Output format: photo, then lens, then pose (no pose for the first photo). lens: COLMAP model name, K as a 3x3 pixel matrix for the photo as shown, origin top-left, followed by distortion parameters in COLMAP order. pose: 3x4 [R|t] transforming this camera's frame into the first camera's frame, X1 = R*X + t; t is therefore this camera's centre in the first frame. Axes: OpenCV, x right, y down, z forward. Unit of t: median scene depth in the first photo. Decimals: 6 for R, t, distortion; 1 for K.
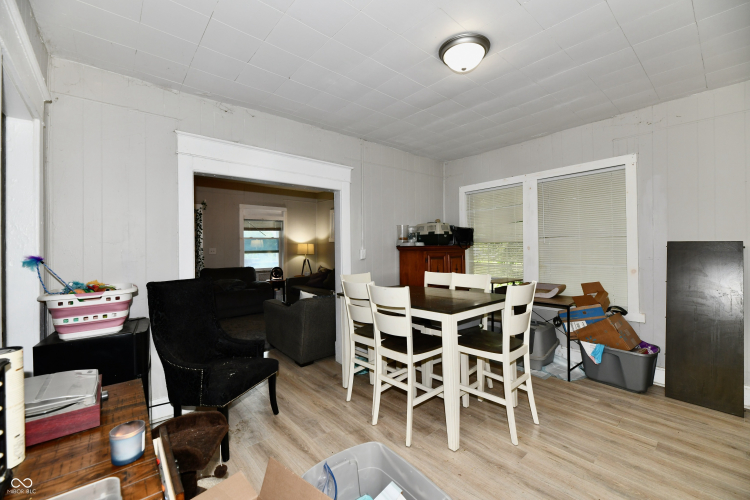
lens RADIAL K [[306.8, 0, 380.7], [0, 306.8, 243.4], [0, 0, 1]] dist [-0.001597, -0.002958]
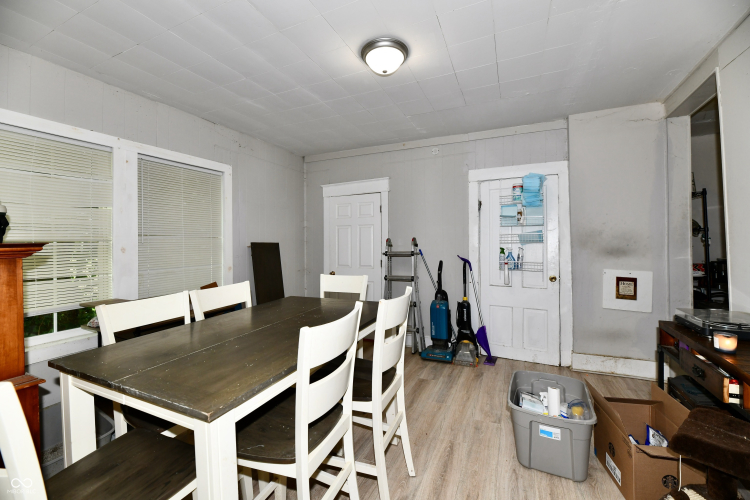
lens RADIAL K [[306.8, 0, 378.0], [0, 306.8, 244.1], [0, 0, 1]] dist [-0.001597, -0.002958]
pose [[-0.416158, 0.015821, 0.909155, -0.356902], [0.011894, 0.999858, -0.011955, 0.017282], [-0.909215, 0.005838, -0.416287, 0.793132]]
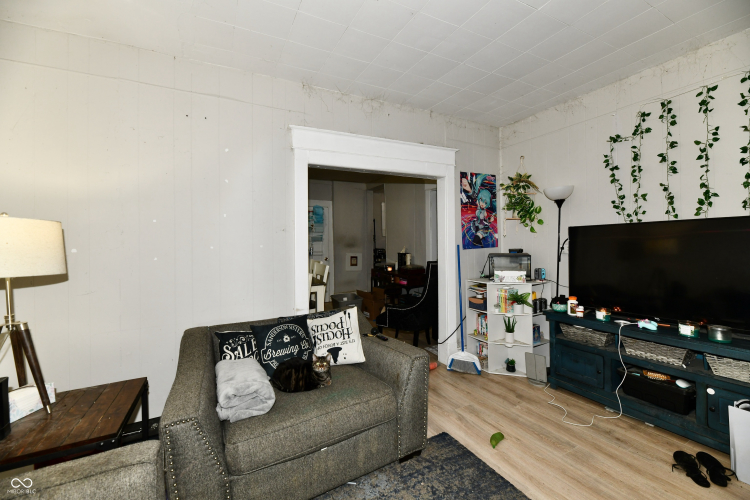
lens RADIAL K [[306.8, 0, 378.5], [0, 306.8, 245.0], [0, 0, 1]] dist [-0.001597, -0.002958]
pose [[-0.974525, 0.015427, 0.223746, -0.455981], [0.019194, 0.999708, 0.014669, 0.010148], [-0.223455, 0.018590, -0.974537, 1.630122]]
